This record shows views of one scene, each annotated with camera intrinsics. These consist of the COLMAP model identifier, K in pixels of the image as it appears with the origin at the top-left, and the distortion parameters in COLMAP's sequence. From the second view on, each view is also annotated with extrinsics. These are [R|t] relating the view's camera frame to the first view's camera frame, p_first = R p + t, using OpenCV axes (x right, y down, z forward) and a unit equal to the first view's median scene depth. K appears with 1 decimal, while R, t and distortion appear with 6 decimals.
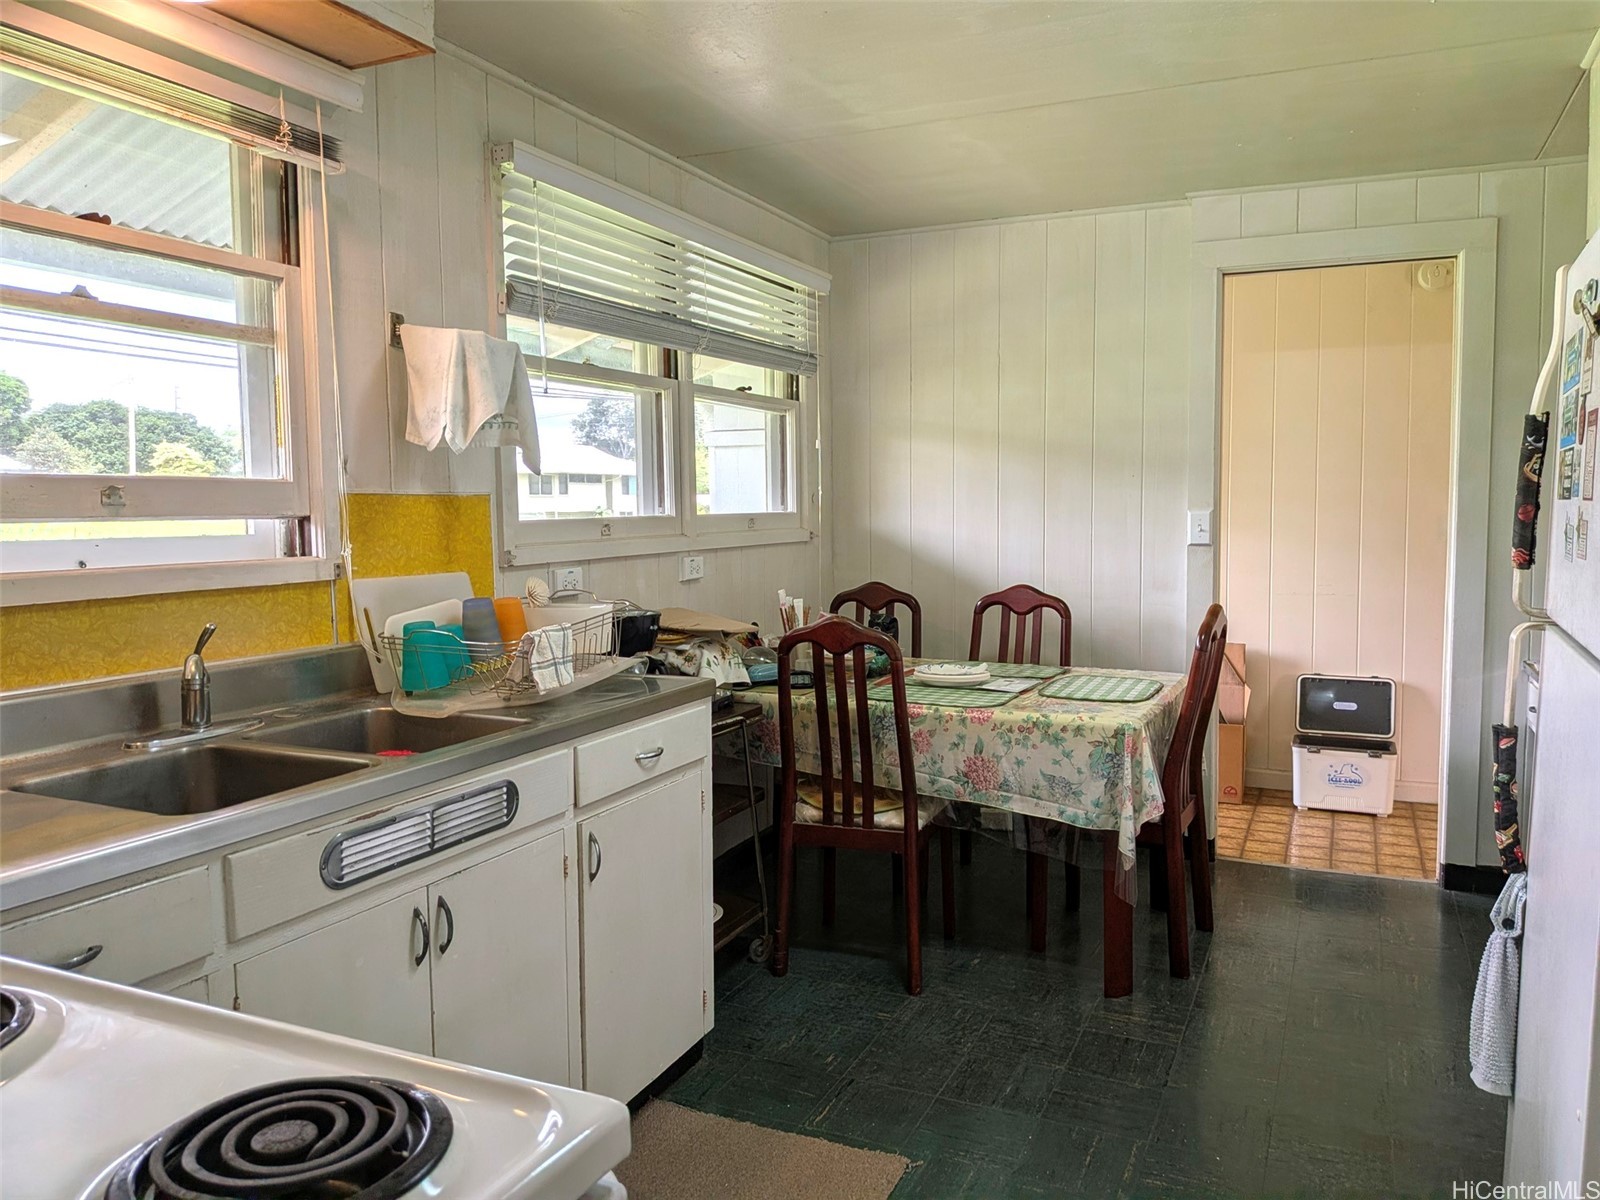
lens RADIAL K [[1173.7, 0, 858.2], [0, 1173.7, 604.6], [0, 0, 1]] dist [0.004849, -0.001859]
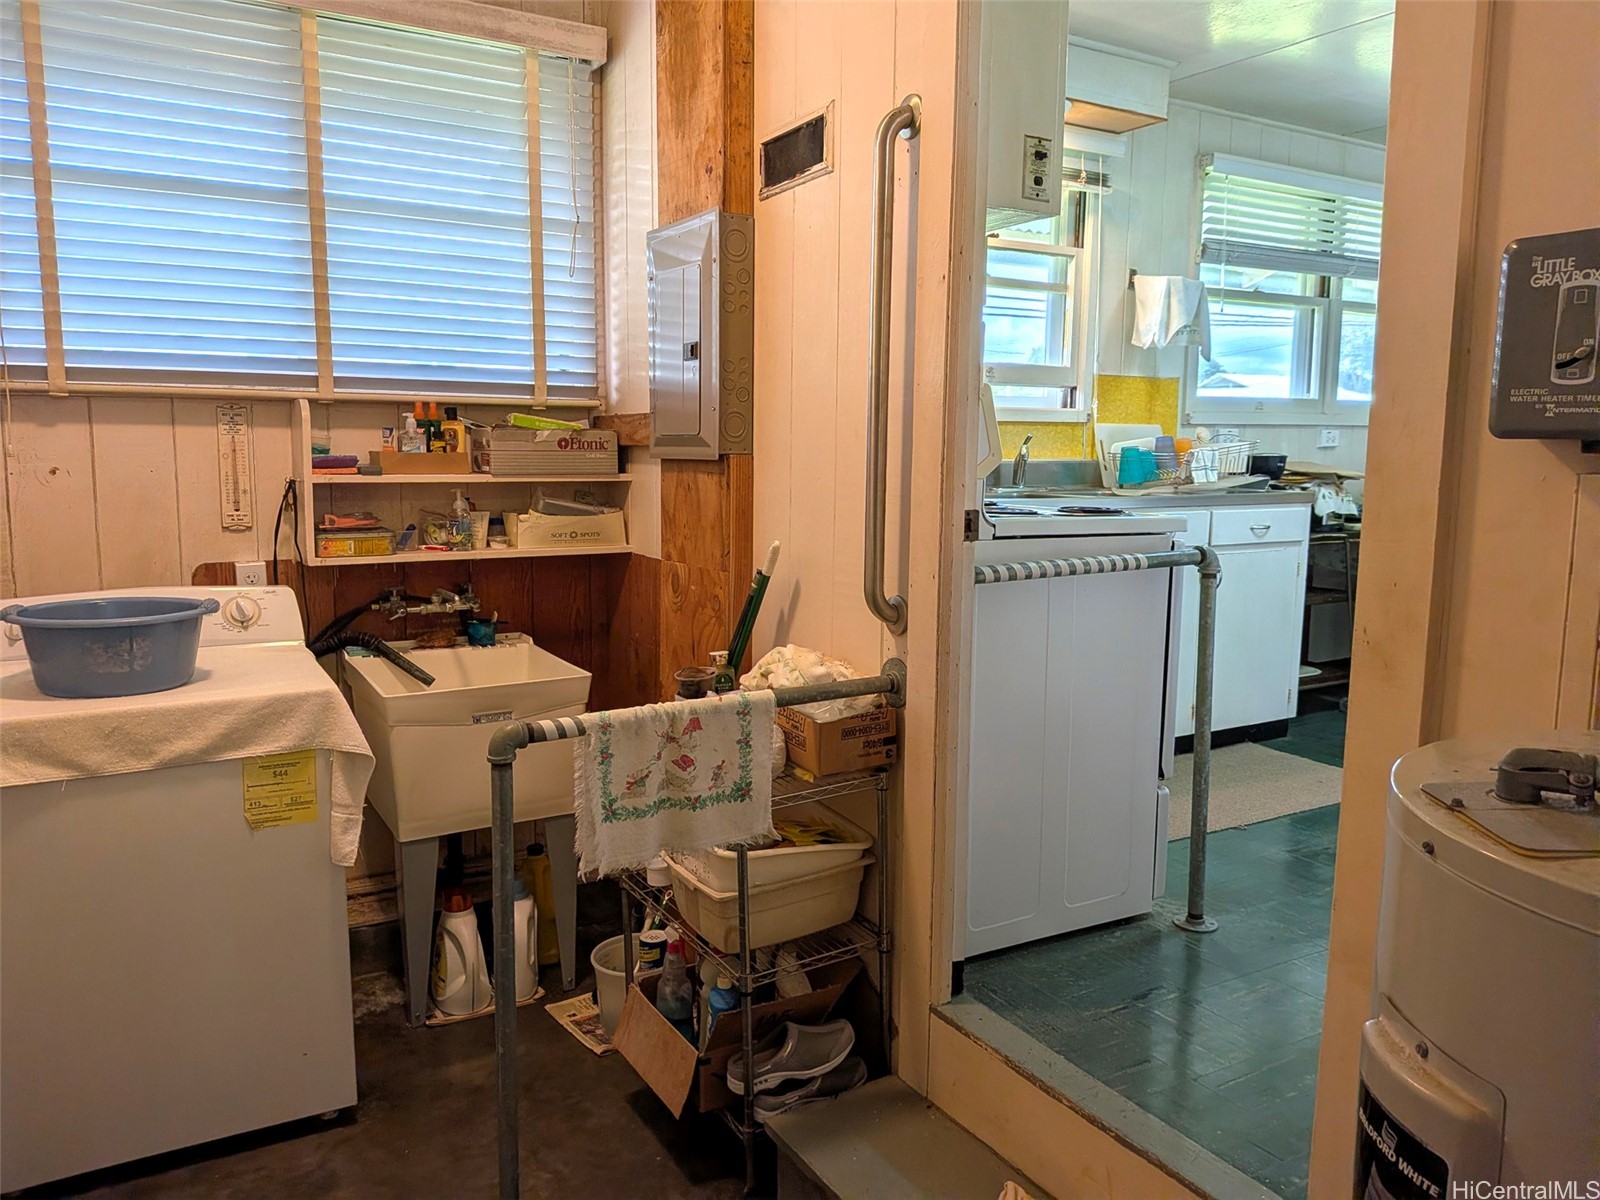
lens RADIAL K [[1152.3, 0, 757.2], [0, 1152.3, 598.8], [0, 0, 1]] dist [0.002277, 0.001073]
pose [[0.784447, 0.095744, -0.612761, 0.255334], [-0.064289, 0.995243, 0.073206, 0.143843], [0.616855, -0.018032, 0.786870, -0.674503]]
